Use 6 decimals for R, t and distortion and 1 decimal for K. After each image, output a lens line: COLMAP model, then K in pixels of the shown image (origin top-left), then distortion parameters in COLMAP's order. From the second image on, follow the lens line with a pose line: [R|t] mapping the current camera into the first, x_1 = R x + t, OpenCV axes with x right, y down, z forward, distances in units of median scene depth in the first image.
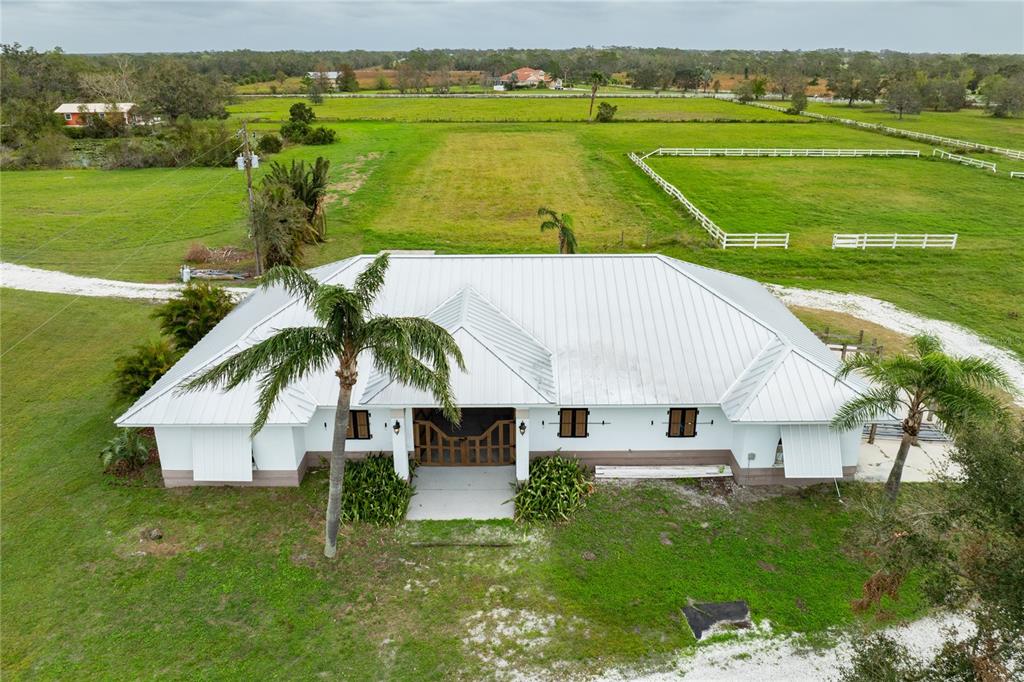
lens RADIAL K [[735.0, 0, 511.7], [0, 735.0, 282.5], [0, 0, 1]] dist [-0.049202, 0.004216]
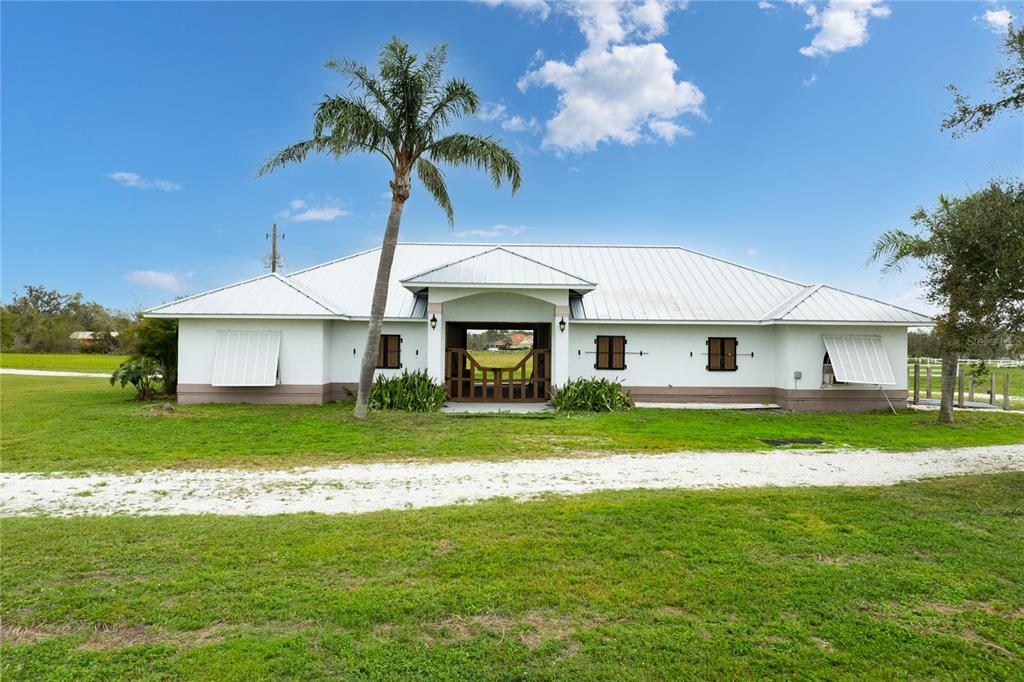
lens RADIAL K [[720.7, 0, 511.5], [0, 720.7, 315.9], [0, 0, 1]] dist [-0.039992, -0.001607]
pose [[0.999817, 0.014533, 0.012433, -0.059784], [-0.009501, 0.941602, -0.336593, 0.467442], [-0.016599, 0.336414, 0.941568, 0.086331]]
